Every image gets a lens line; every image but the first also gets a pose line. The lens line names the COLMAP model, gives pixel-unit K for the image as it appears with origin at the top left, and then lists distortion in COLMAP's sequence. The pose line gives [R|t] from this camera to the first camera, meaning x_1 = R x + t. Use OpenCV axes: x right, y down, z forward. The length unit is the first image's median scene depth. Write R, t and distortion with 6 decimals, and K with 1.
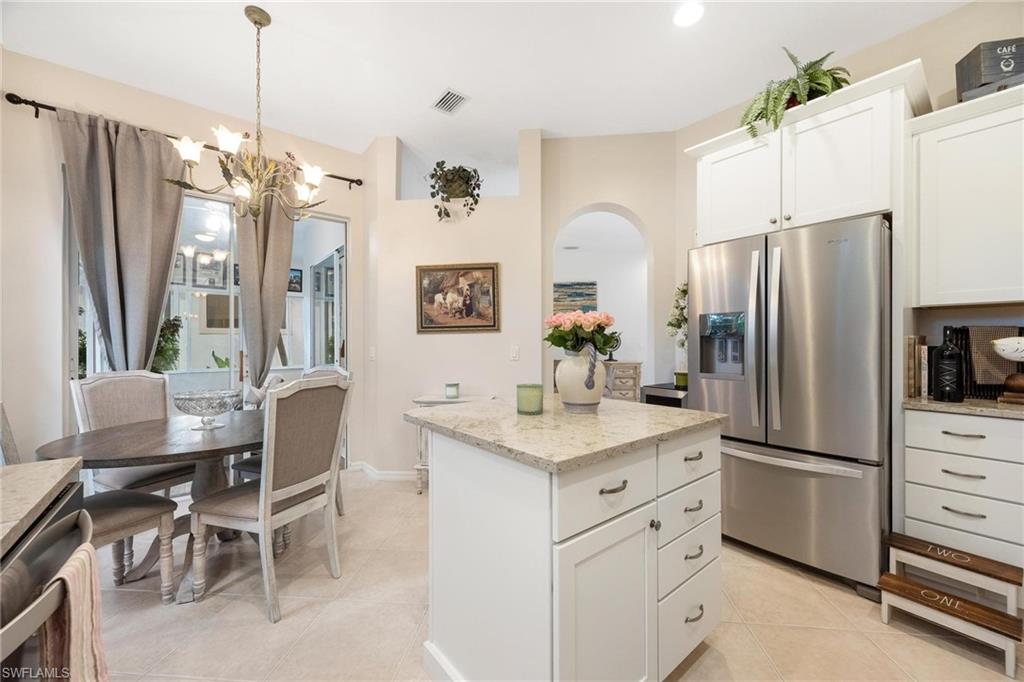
lens RADIAL K [[397.9, 0, 518.9], [0, 397.9, 344.7], [0, 0, 1]] dist [0.002639, 0.000197]
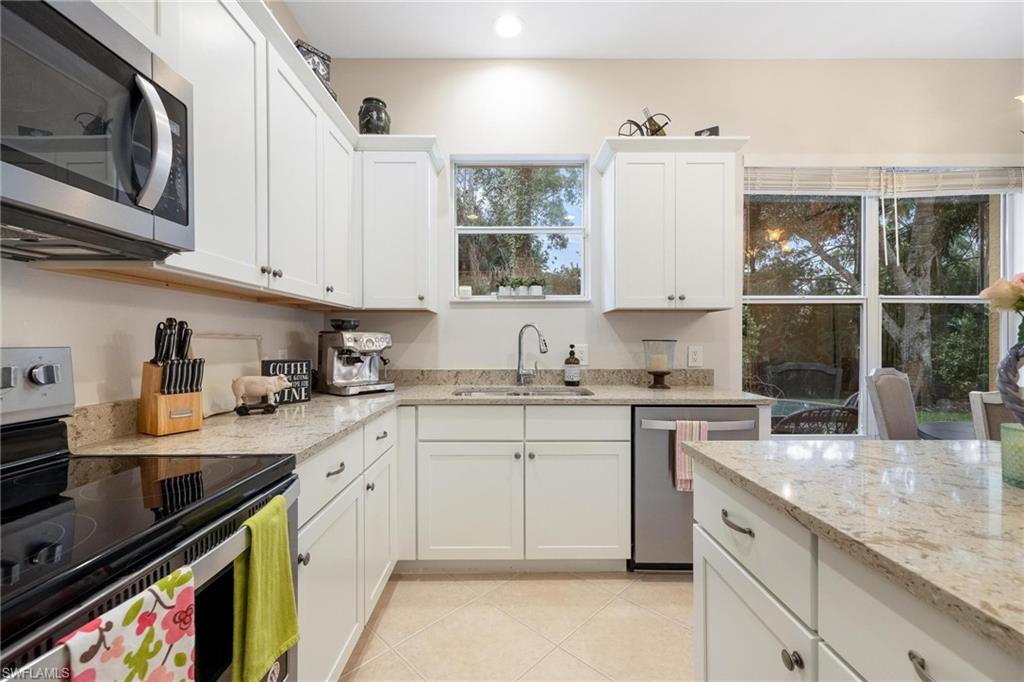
lens RADIAL K [[417.3, 0, 512.2], [0, 417.3, 344.2], [0, 0, 1]] dist [0.007257, 0.000394]
pose [[-0.635871, 0.007803, -0.771756, 0.607638], [0.000245, 0.999951, 0.009908, -0.003420], [0.771795, 0.006111, -0.635842, 0.615876]]
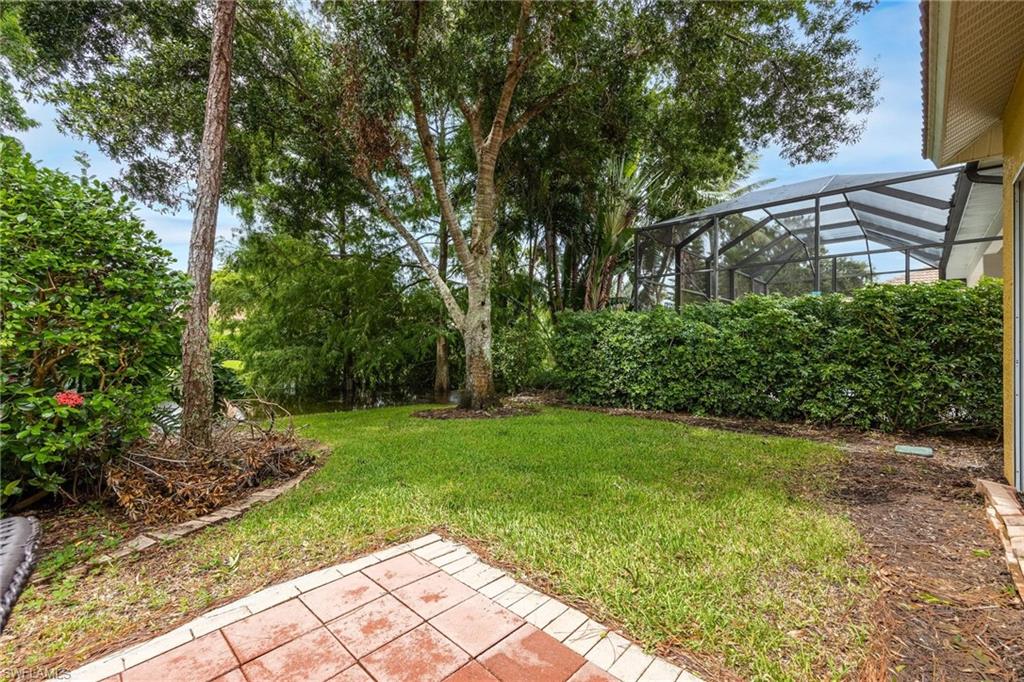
lens RADIAL K [[439.0, 0, 504.1], [0, 439.0, 341.8], [0, 0, 1]] dist [0.011986, 0.000117]
pose [[0.093573, 0.001968, -0.995610, -1.816978], [-0.001435, 0.999997, 0.001841, 0.097727], [0.995611, 0.001257, 0.093576, 0.968675]]
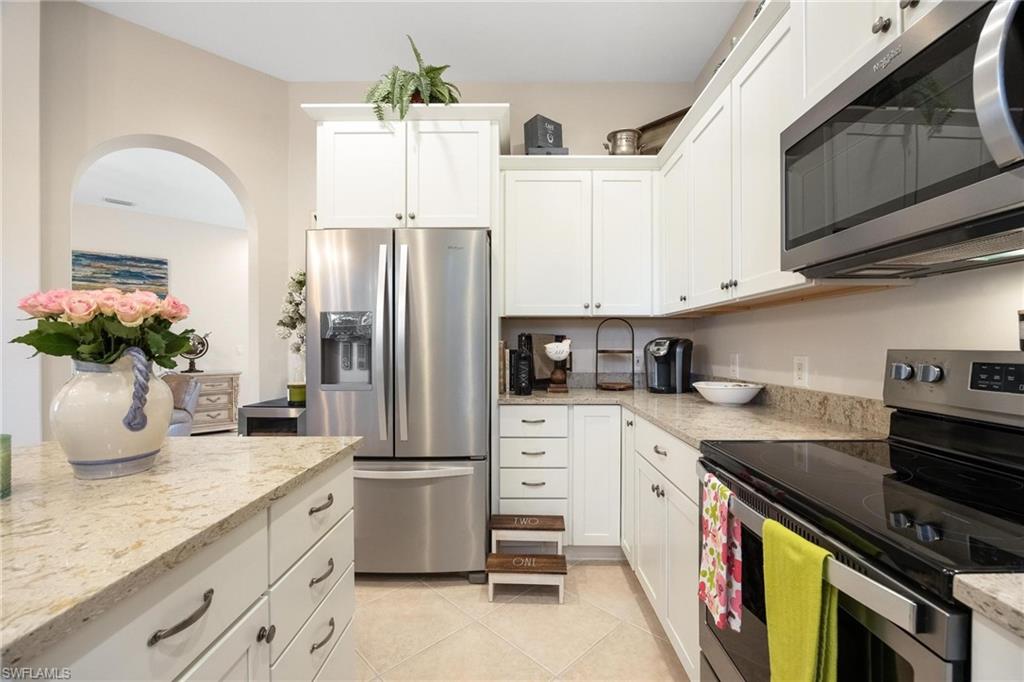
lens RADIAL K [[435.2, 0, 517.1], [0, 435.2, 346.5], [0, 0, 1]] dist [-0.009491, 0.001169]
pose [[0.646539, 0.000064, 0.762881, 0.043475], [0.004070, 0.999985, -0.003533, -0.001271], [-0.762870, 0.005389, 0.646529, 0.143020]]
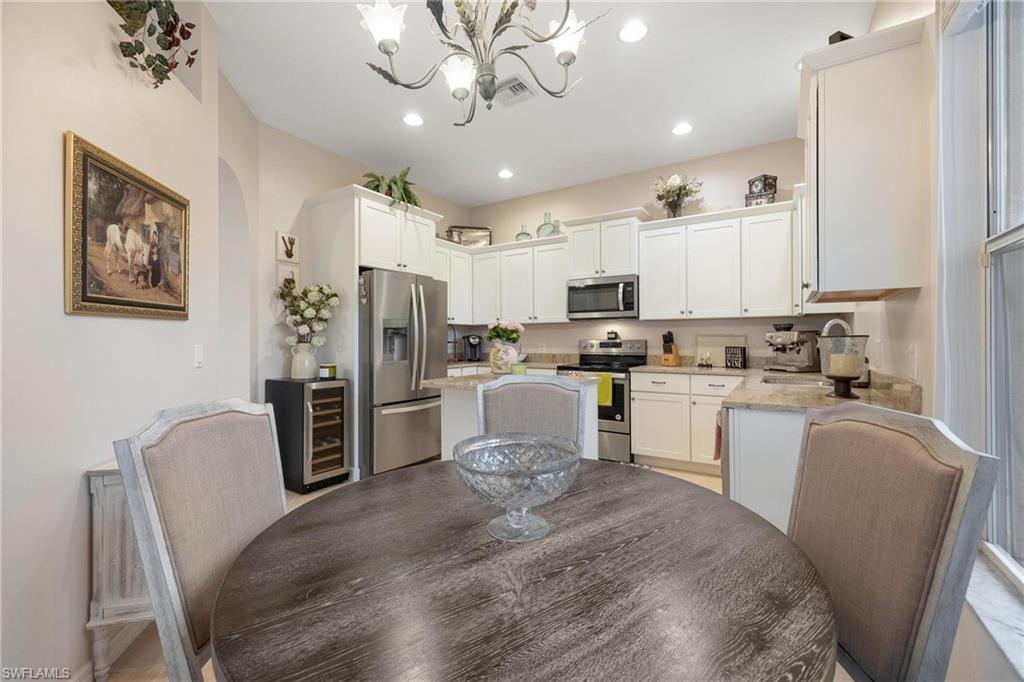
lens RADIAL K [[417.3, 0, 513.7], [0, 417.3, 337.1], [0, 0, 1]] dist [0.007257, 0.000394]
pose [[-0.302837, 0.009142, 0.952998, -1.213293], [0.008378, 0.999941, -0.006930, 0.000205], [-0.953005, 0.005886, -0.302896, 1.156596]]
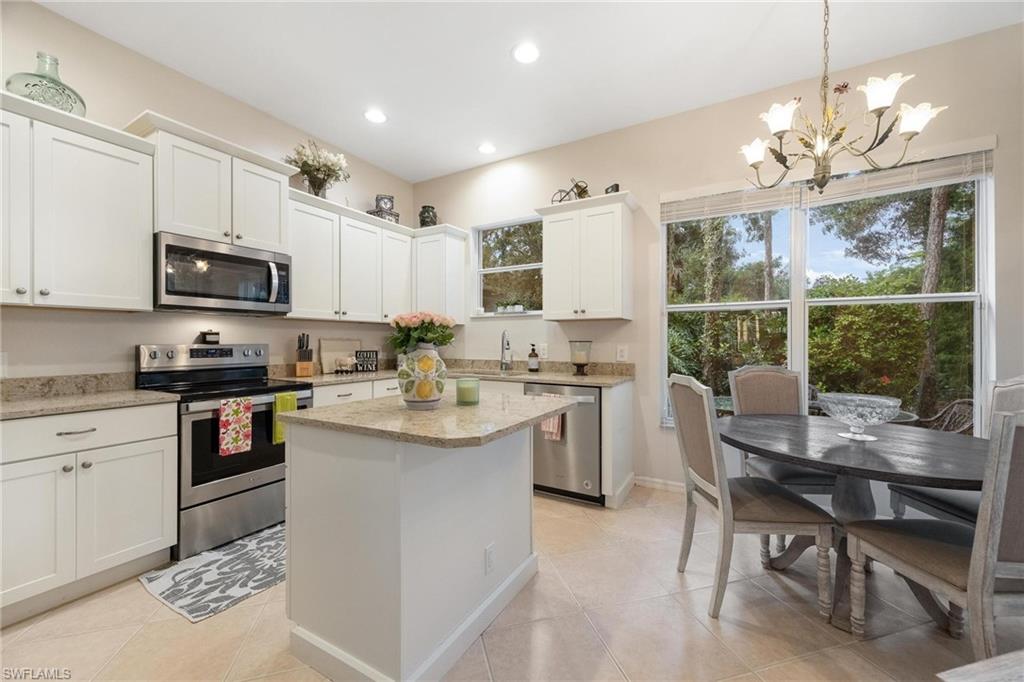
lens RADIAL K [[397.9, 0, 519.4], [0, 397.9, 341.2], [0, 0, 1]] dist [0.002639, 0.000197]
pose [[-0.934140, 0.003779, -0.356887, 0.223932], [0.002413, 0.999988, 0.004272, -0.010489], [0.356899, 0.003130, -0.934138, 1.577729]]
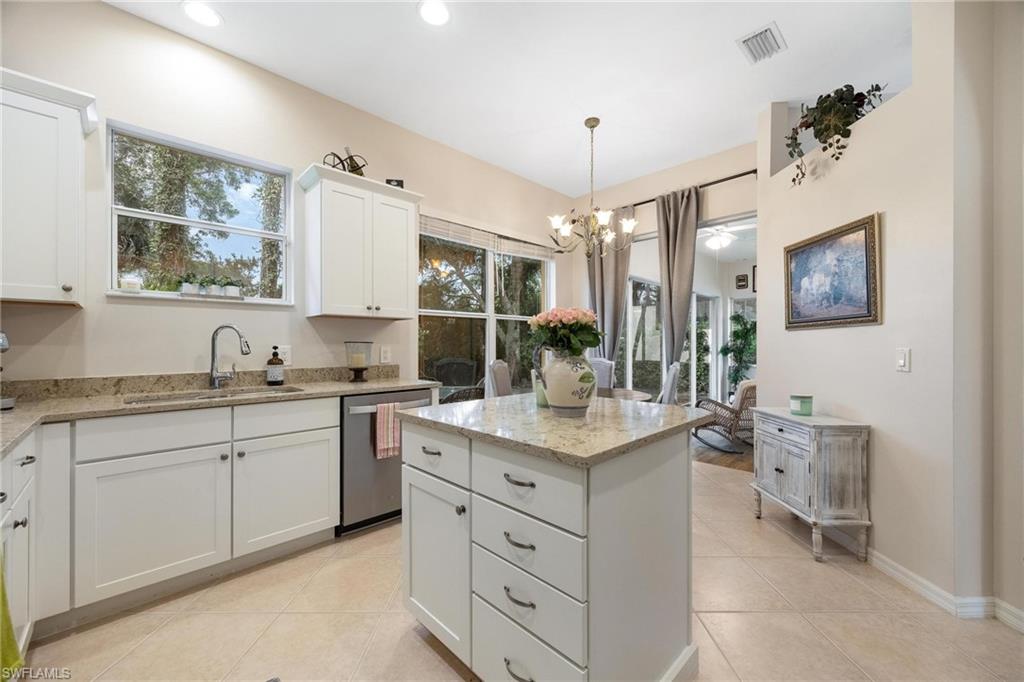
lens RADIAL K [[397.9, 0, 513.2], [0, 397.9, 342.0], [0, 0, 1]] dist [0.002639, 0.000197]
pose [[0.075214, -0.000865, -0.997167, 0.828157], [-0.002453, 0.999996, -0.001052, -0.003122], [0.997164, 0.002525, 0.075211, 0.609850]]
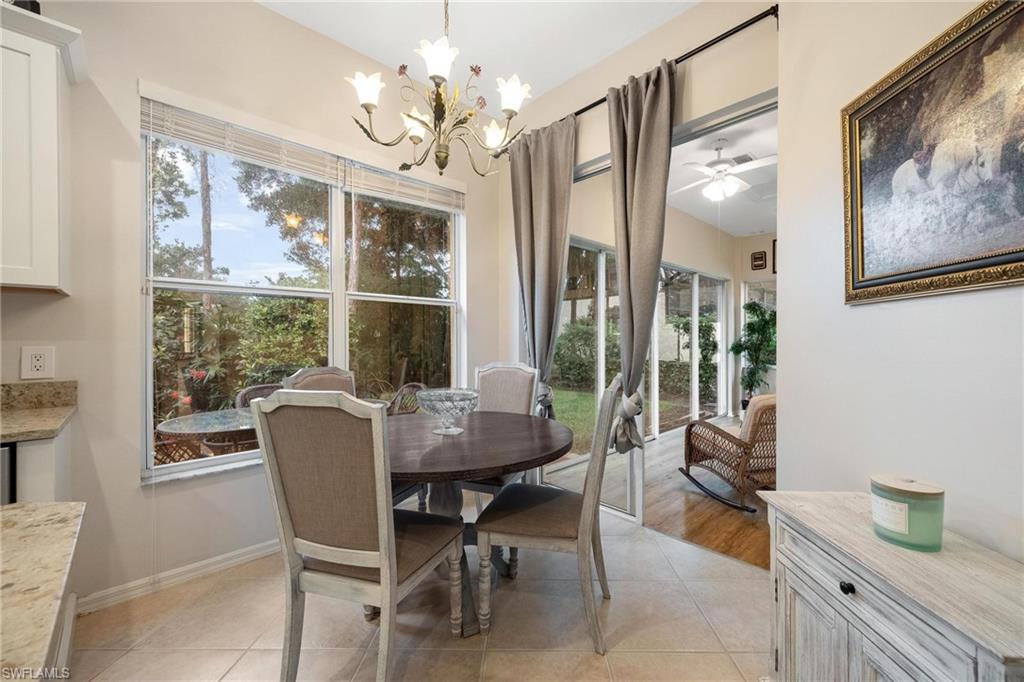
lens RADIAL K [[417.3, 0, 514.3], [0, 417.3, 339.9], [0, 0, 1]] dist [0.007257, 0.000394]
pose [[0.061923, 0.002612, -0.998078, 0.143367], [0.000205, 0.999997, 0.002630, 0.001222], [0.998081, -0.000368, 0.061922, 1.105589]]
